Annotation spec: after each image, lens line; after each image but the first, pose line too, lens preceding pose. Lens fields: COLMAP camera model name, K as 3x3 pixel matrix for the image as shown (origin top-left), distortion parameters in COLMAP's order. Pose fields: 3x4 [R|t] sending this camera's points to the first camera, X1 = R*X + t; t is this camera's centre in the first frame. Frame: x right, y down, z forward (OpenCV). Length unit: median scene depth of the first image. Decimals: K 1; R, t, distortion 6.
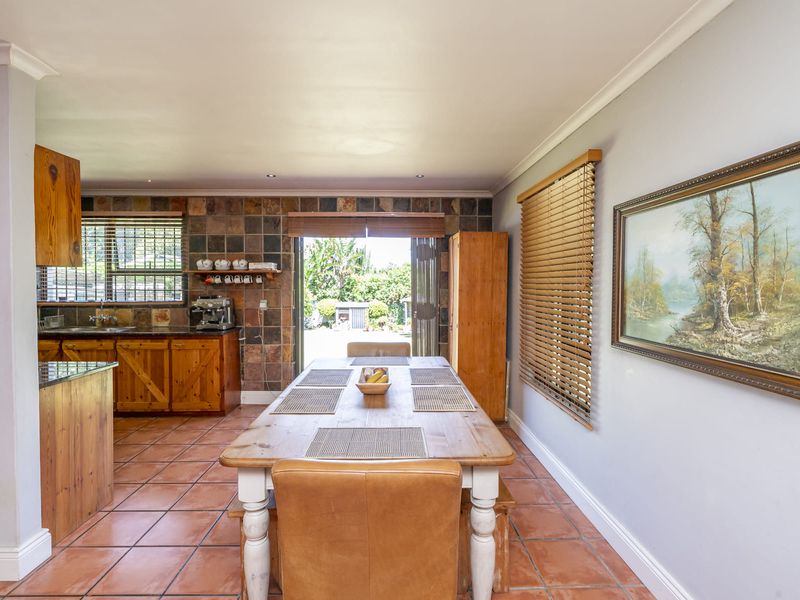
lens RADIAL K [[405.5, 0, 395.9], [0, 405.5, 294.3], [0, 0, 1]] dist [-0.000983, -0.000645]
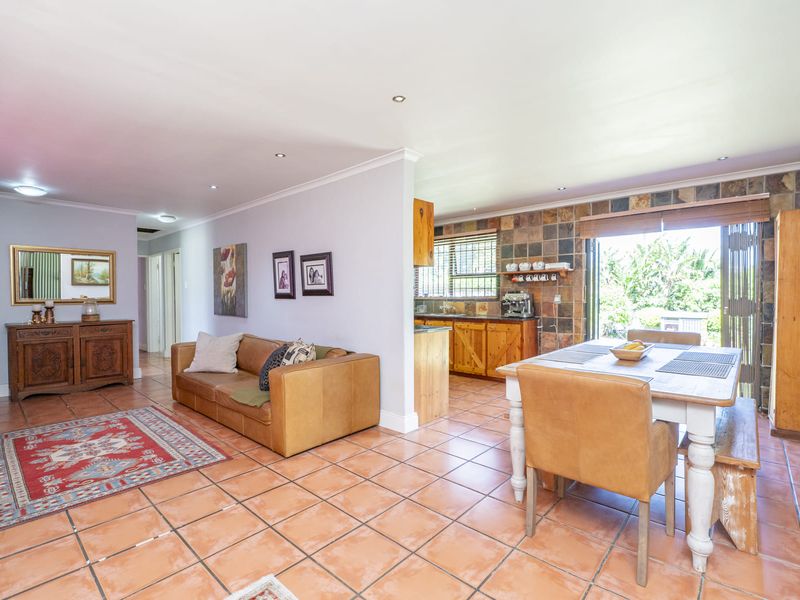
lens RADIAL K [[386.4, 0, 403.1], [0, 386.4, 302.0], [0, 0, 1]] dist [-0.001540, 0.000033]
pose [[0.730574, 0.007737, -0.682790, 0.112365], [-0.012082, 0.999926, -0.001597, 0.042059], [0.682727, 0.009416, 0.730613, -0.127598]]
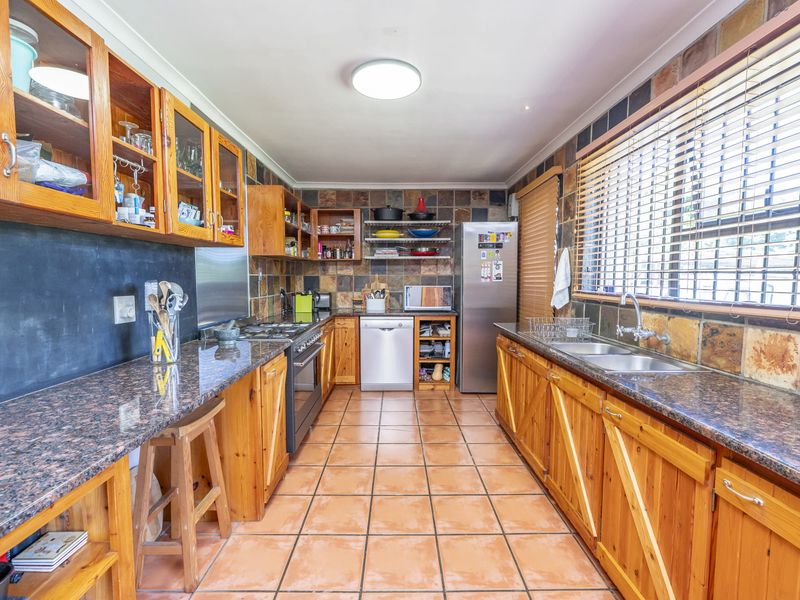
lens RADIAL K [[386.4, 0, 396.7], [0, 386.4, 299.9], [0, 0, 1]] dist [-0.001540, 0.000033]
pose [[-0.020754, 0.054332, -0.998307, -0.281496], [-0.020228, 0.998295, 0.054752, 0.002462], [0.999580, 0.021330, -0.019620, 0.722853]]
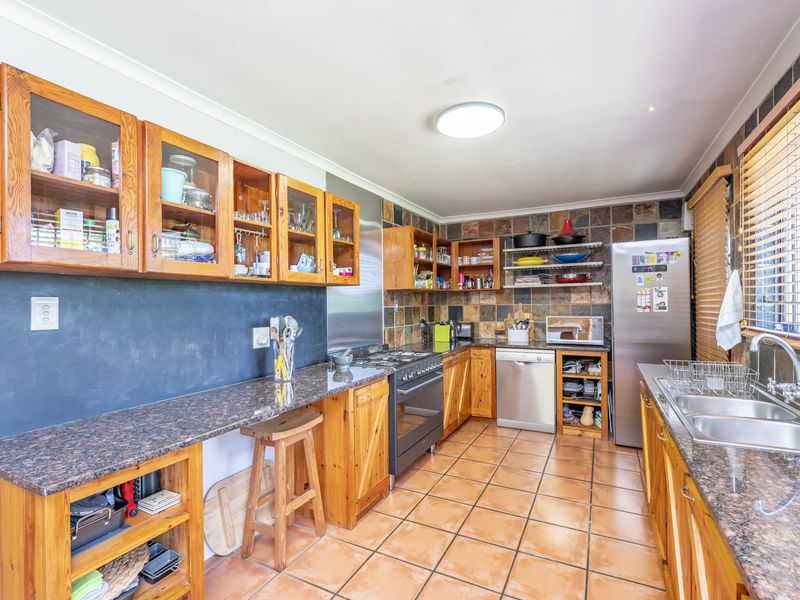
lens RADIAL K [[386.4, 0, 385.2], [0, 386.4, 301.0], [0, 0, 1]] dist [-0.001540, 0.000033]
pose [[-0.486361, -0.007602, -0.873725, -0.292472], [-0.007909, 0.999959, -0.004297, -0.010446], [0.873722, 0.004820, -0.486402, 0.848775]]
